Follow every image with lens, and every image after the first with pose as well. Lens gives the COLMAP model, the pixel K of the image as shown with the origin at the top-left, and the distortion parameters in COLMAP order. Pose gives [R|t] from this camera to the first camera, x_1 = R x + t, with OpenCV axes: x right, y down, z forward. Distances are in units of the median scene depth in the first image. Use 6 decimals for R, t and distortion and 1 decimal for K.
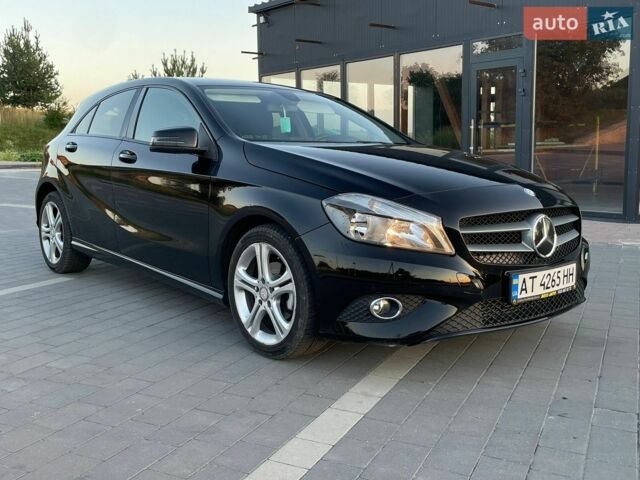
lens RADIAL K [[675.1, 0, 320.0], [0, 675.1, 240.0], [0, 0, 1]] dist [0.078712, -0.133483]
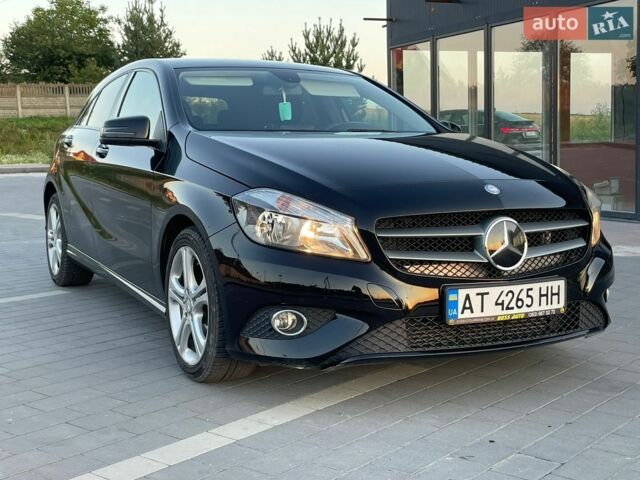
lens RADIAL K [[919.4, 0, 320.0], [0, 919.4, 240.0], [0, 0, 1]] dist [0.070481, -0.045610]
pose [[0.969353, 0.015979, -0.245152, 0.378867], [-0.023453, 0.999344, -0.027598, 0.024760], [0.244550, 0.032502, 0.969092, -0.109764]]
